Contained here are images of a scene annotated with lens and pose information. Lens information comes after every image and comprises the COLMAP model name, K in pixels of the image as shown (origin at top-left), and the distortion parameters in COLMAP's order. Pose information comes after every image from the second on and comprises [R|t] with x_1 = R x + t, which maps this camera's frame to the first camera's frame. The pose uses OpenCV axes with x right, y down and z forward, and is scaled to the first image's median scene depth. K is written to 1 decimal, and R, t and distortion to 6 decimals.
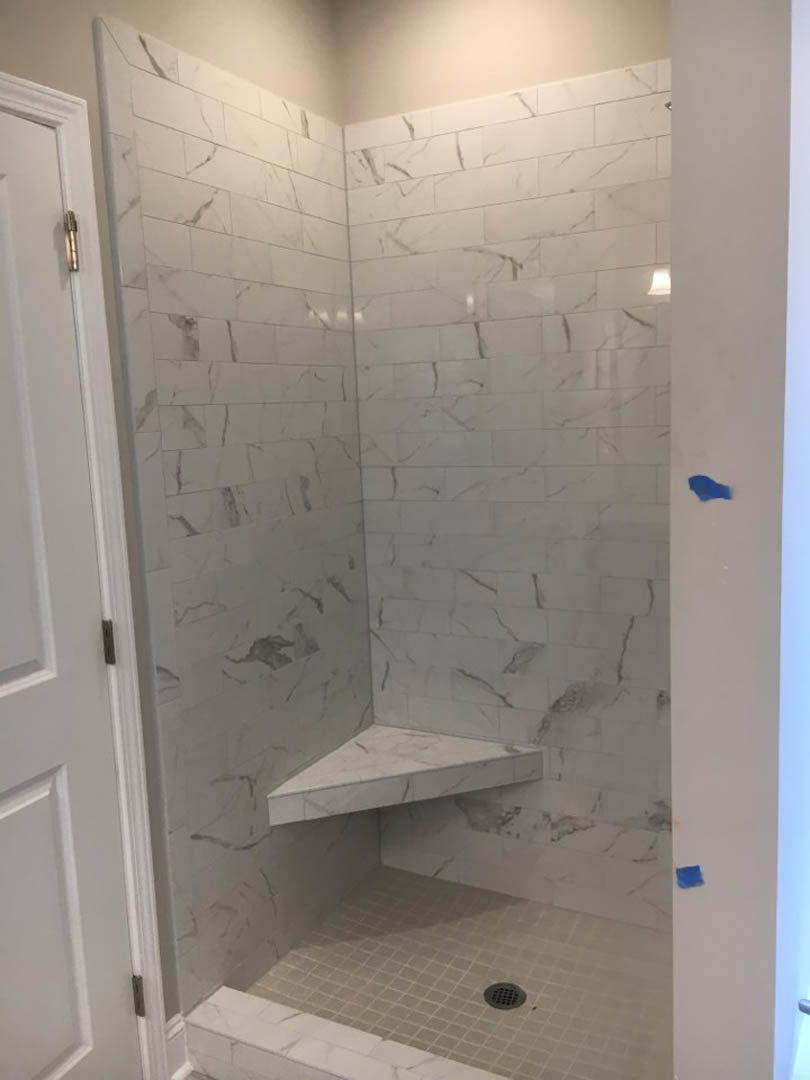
lens RADIAL K [[933.9, 0, 401.5], [0, 933.9, 543.7], [0, 0, 1]] dist [0.051766, -0.083962]
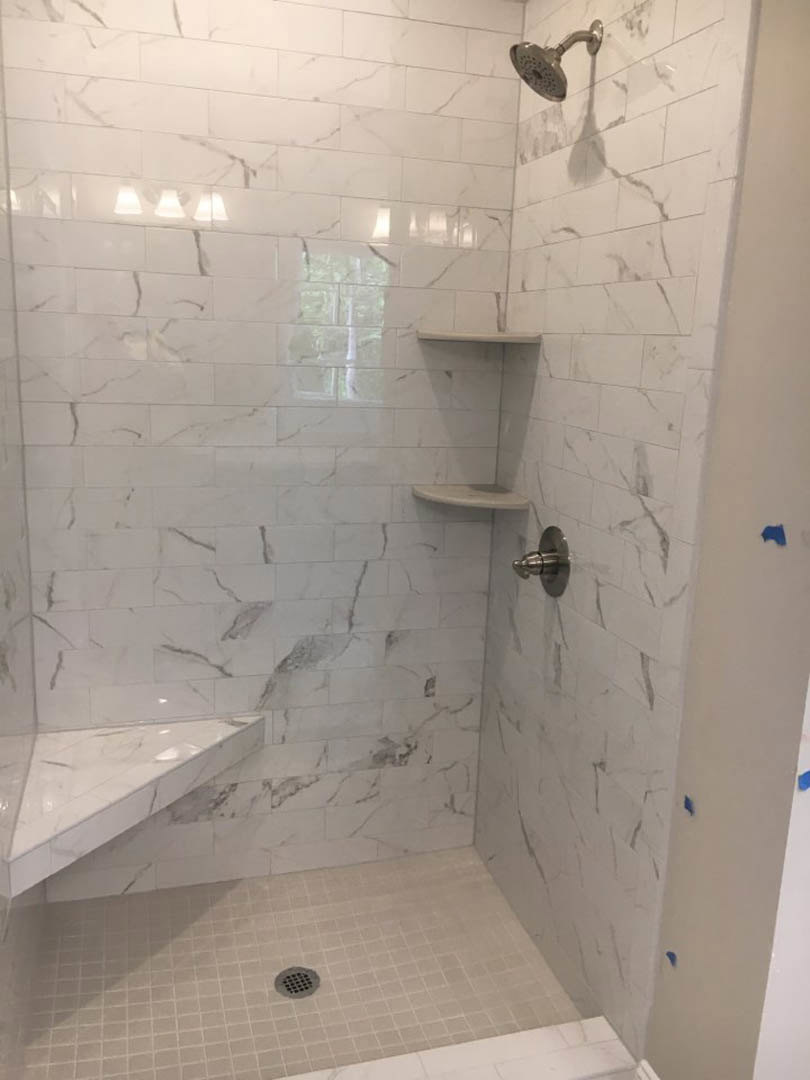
lens RADIAL K [[933.9, 0, 404.1], [0, 933.9, 543.6], [0, 0, 1]] dist [0.051766, -0.083962]
pose [[0.698258, -0.089359, 0.710247, -0.398065], [0.037024, 0.995358, 0.088831, -0.025754], [-0.714888, -0.035731, 0.698325, 0.266192]]
